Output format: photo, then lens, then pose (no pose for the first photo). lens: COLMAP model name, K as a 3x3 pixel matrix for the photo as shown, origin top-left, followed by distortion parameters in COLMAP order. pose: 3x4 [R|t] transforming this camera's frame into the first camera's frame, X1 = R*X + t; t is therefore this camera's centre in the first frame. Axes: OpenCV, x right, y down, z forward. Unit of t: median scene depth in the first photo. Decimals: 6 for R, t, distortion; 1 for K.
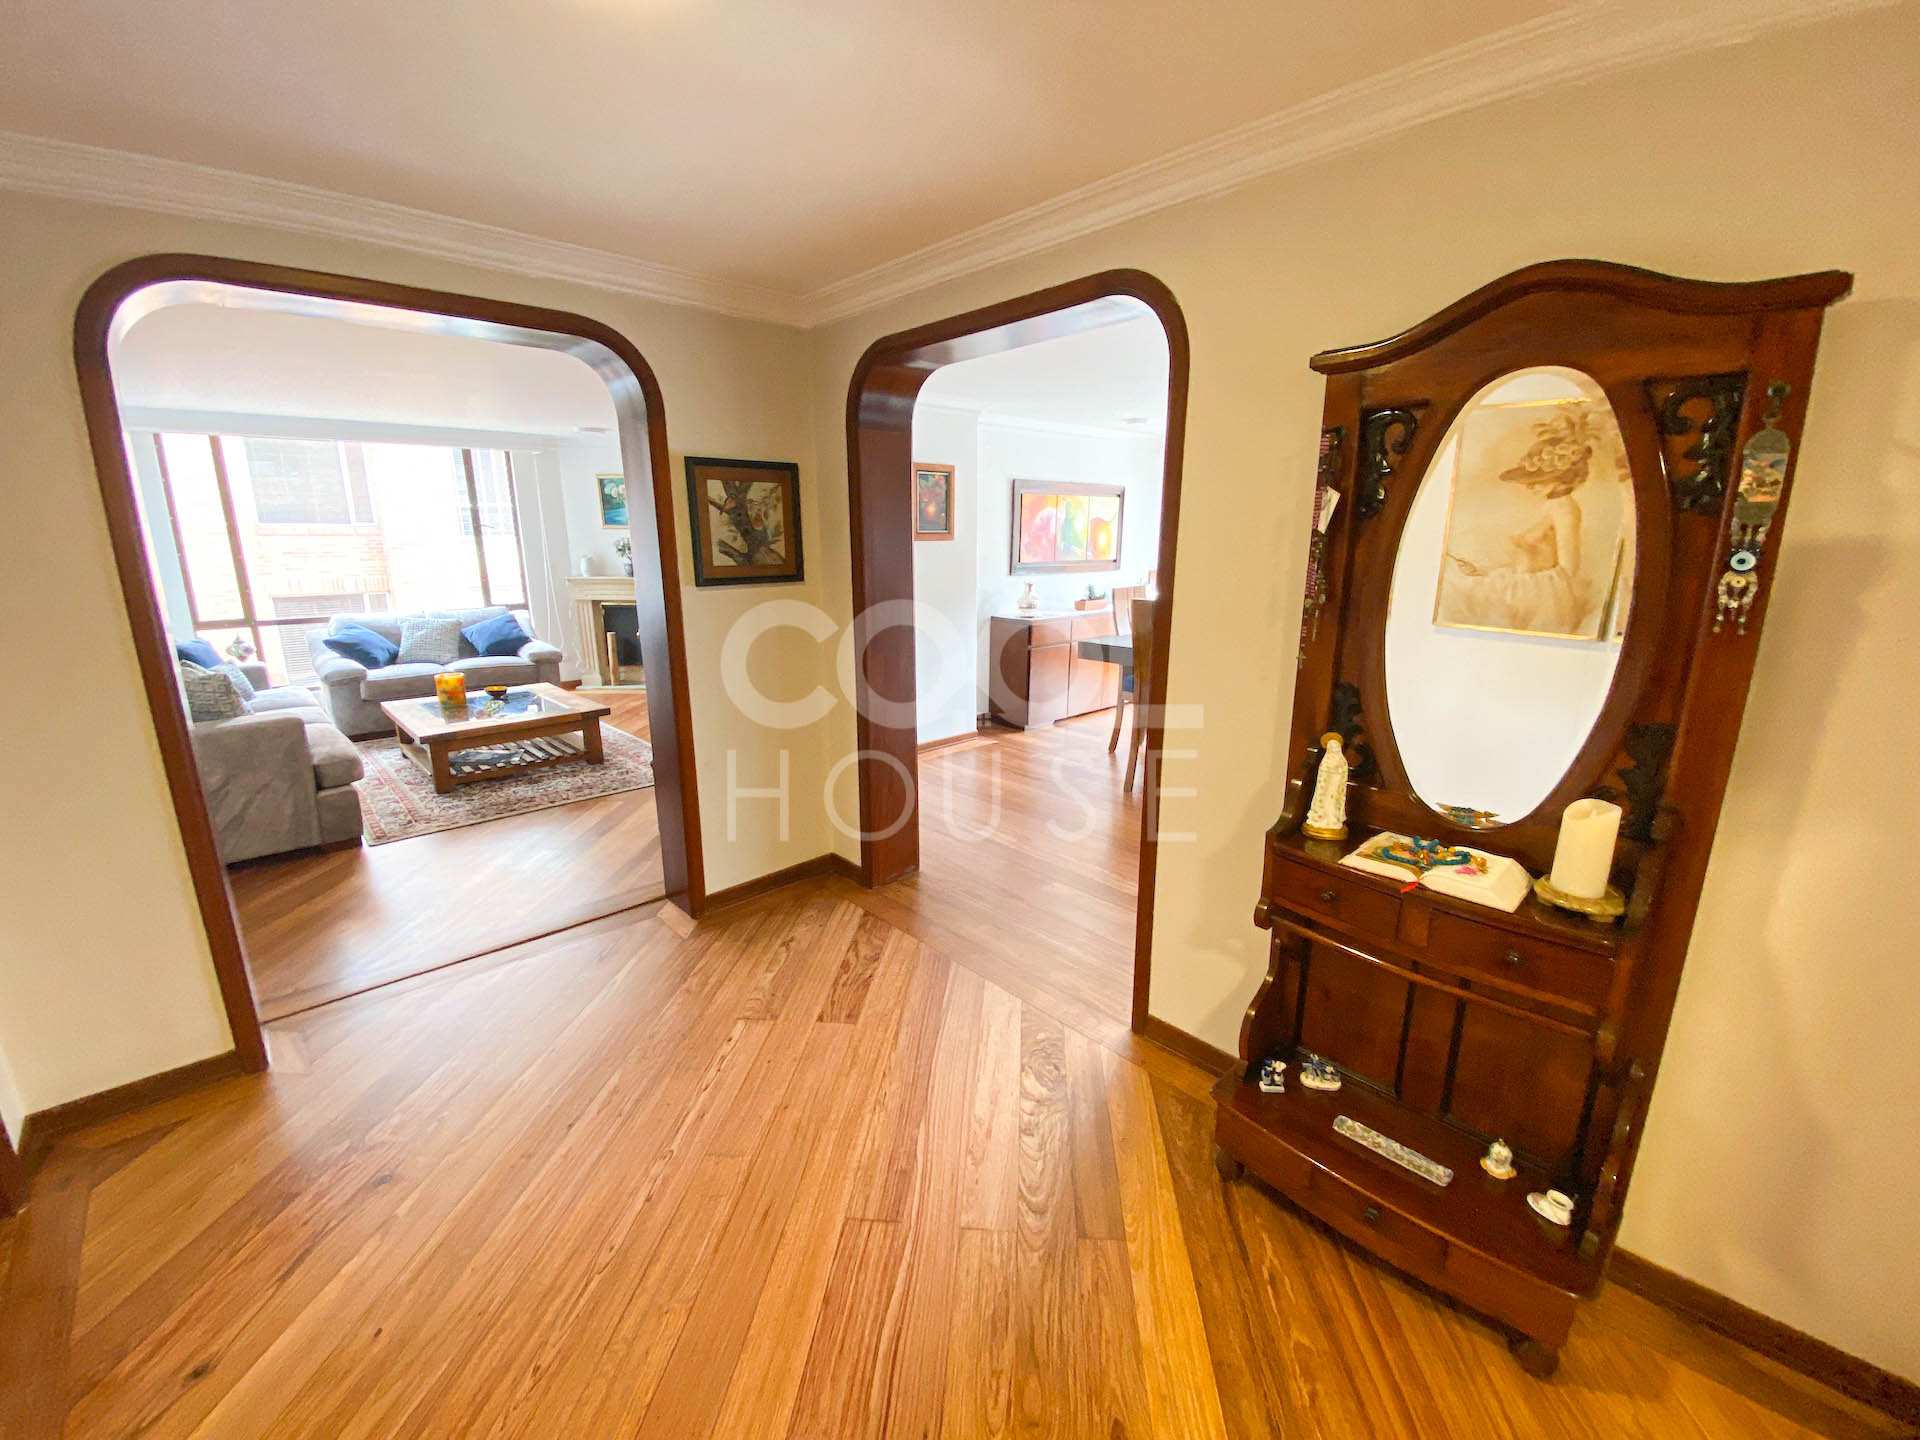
lens RADIAL K [[788.4, 0, 958.3], [0, 788.4, 727.5], [0, 0, 1]] dist [0.019275, -0.017846]
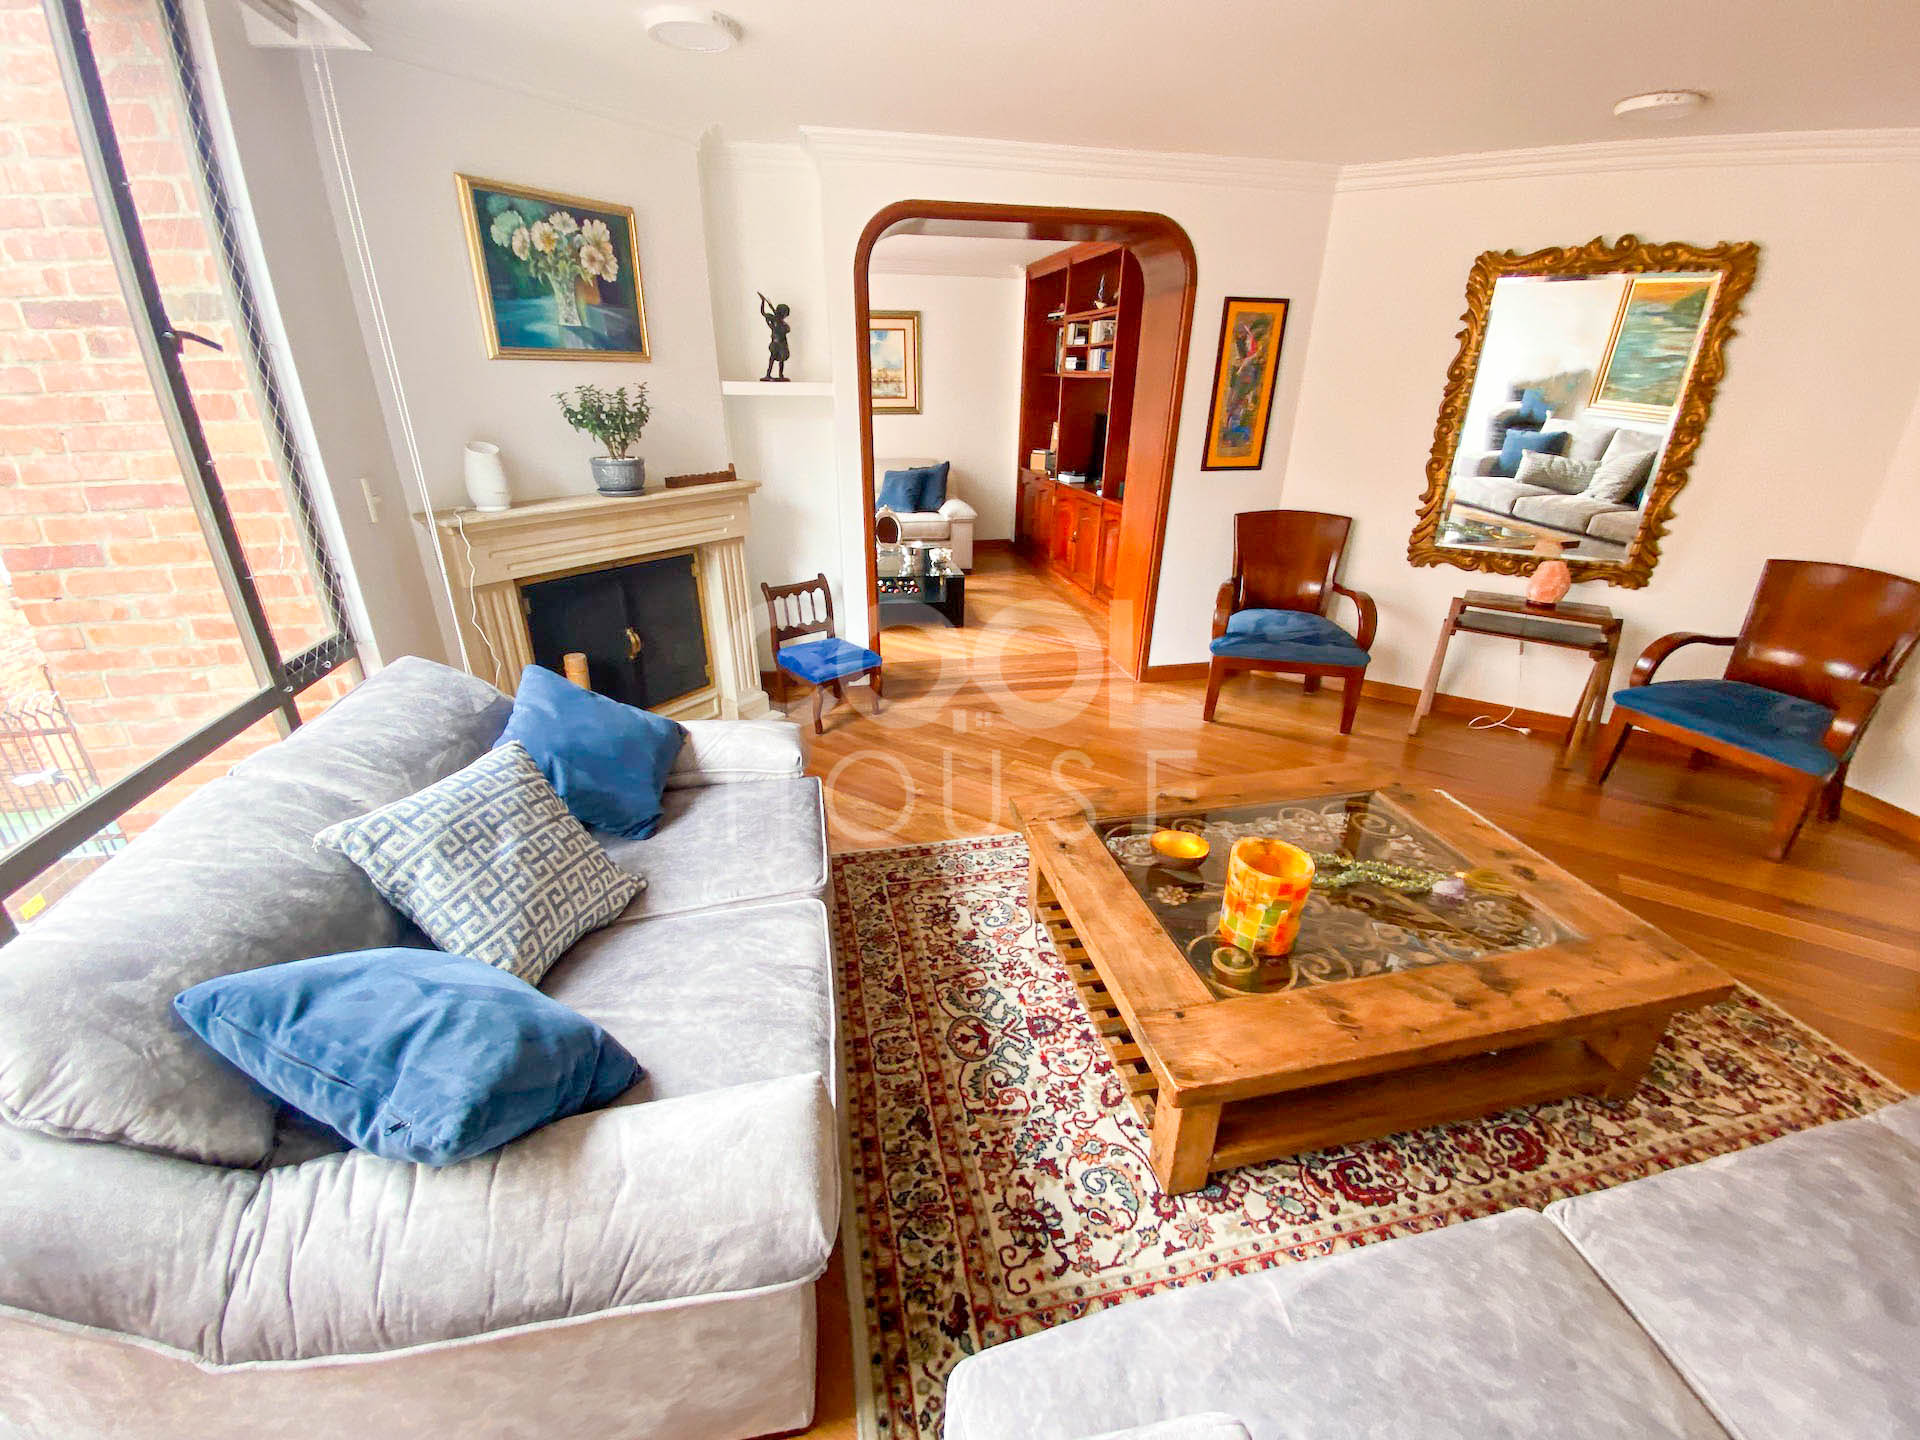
lens RADIAL K [[781.6, 0, 954.6], [0, 781.6, 724.4], [0, 0, 1]] dist [0.031799, -0.023815]
pose [[0.521175, -0.341468, 0.782161, -0.795425], [0.190603, 0.939892, 0.283325, -0.195807], [-0.831894, 0.001421, 0.554933, 0.782973]]
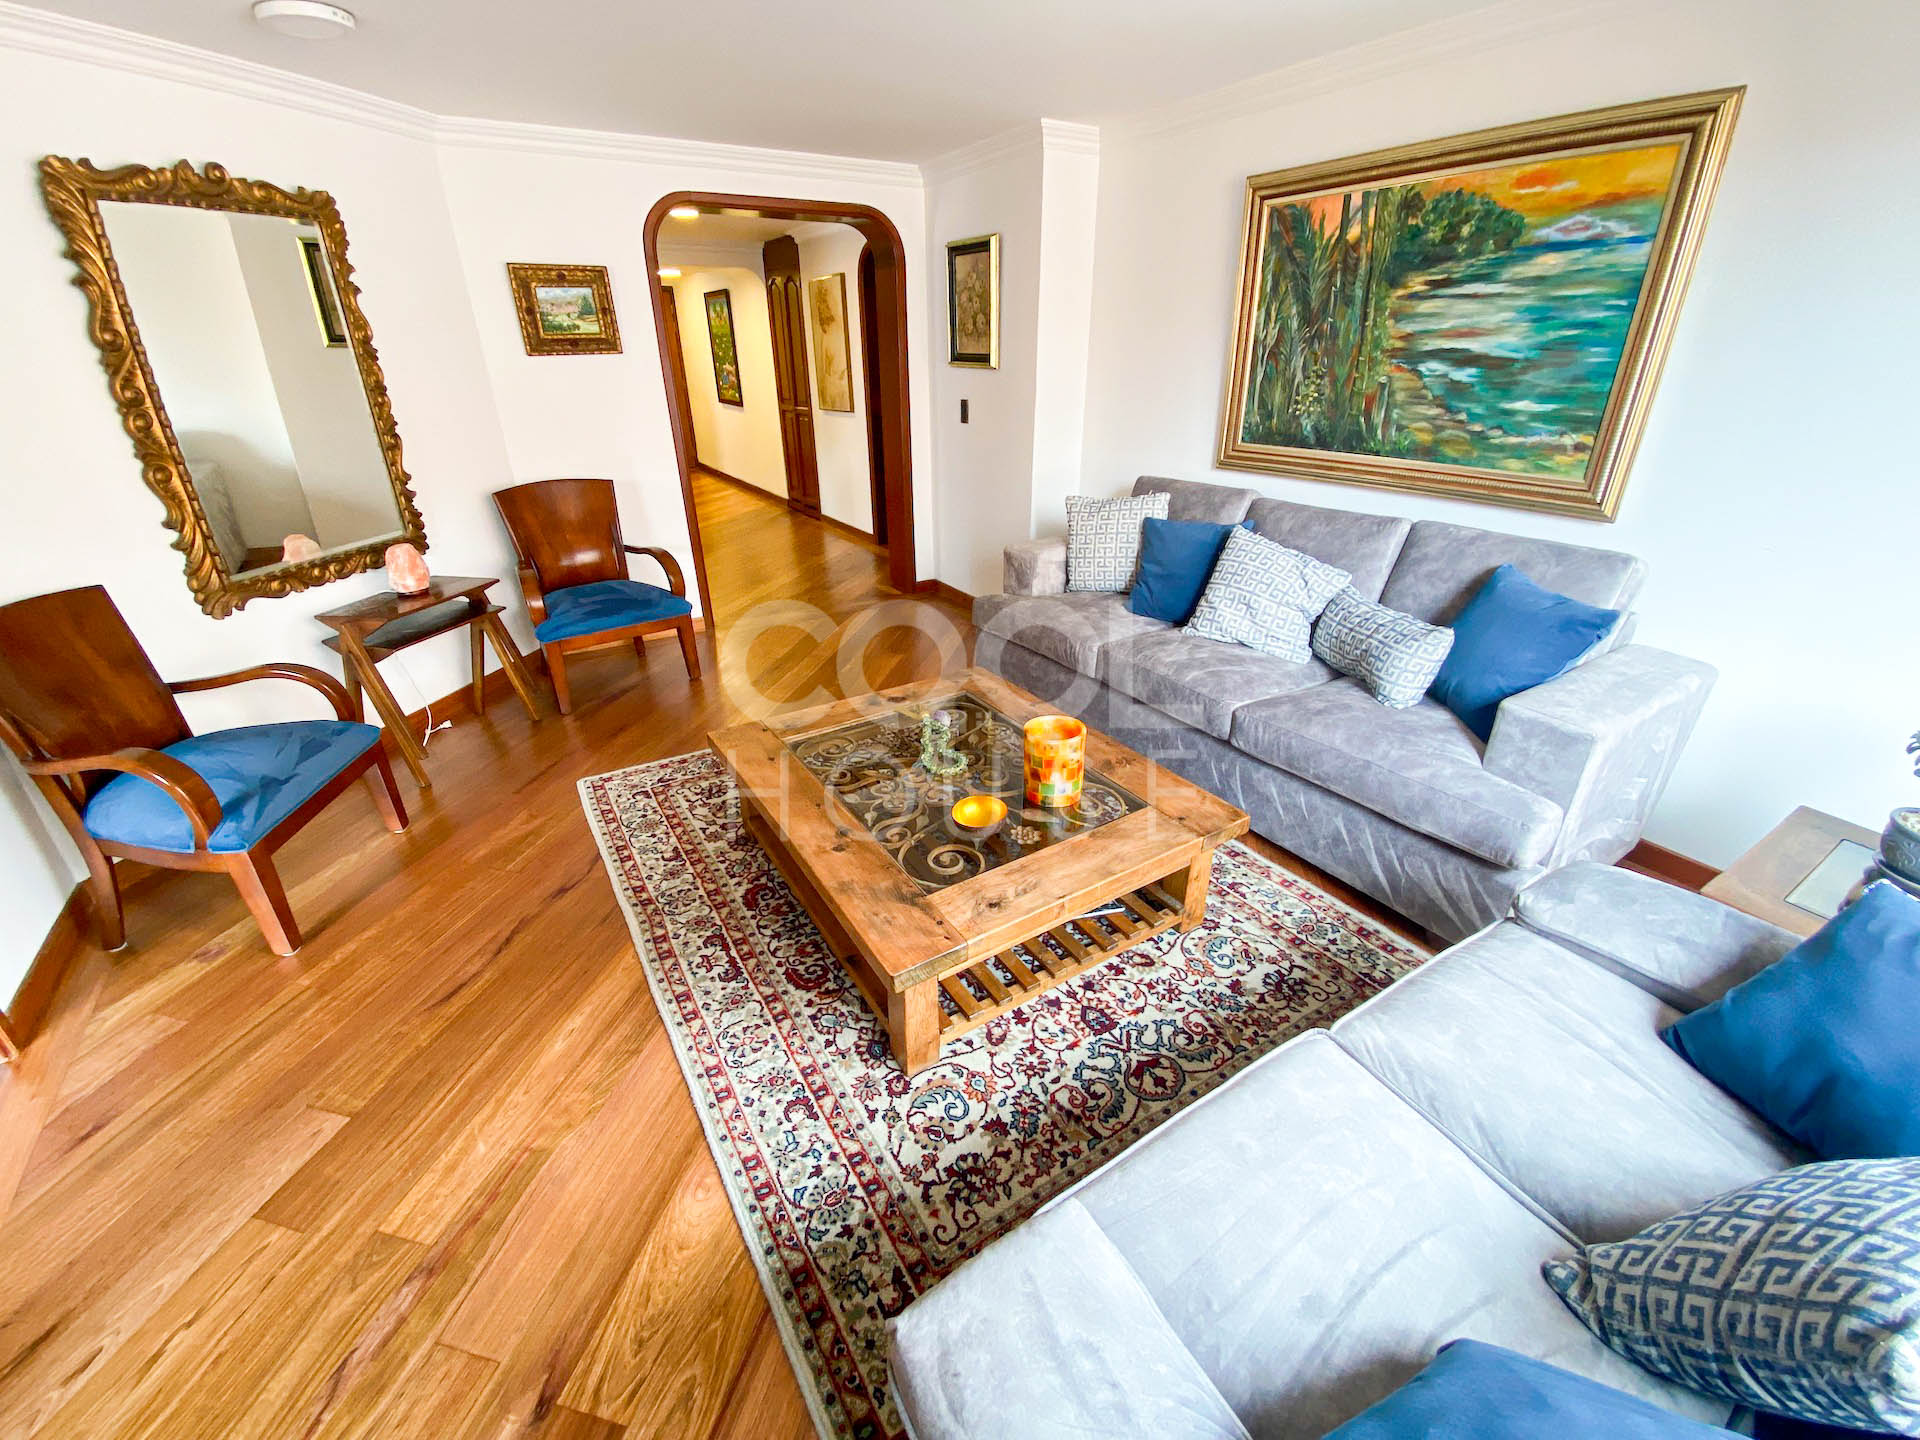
lens RADIAL K [[775.9, 0, 954.3], [0, 775.9, 714.7], [0, 0, 1]] dist [0.020275, -0.016504]
pose [[-0.980722, -0.076071, 0.179992, -0.559522], [0.055622, 0.774333, 0.630328, -0.270340], [-0.187323, 0.628189, -0.755175, 1.095399]]
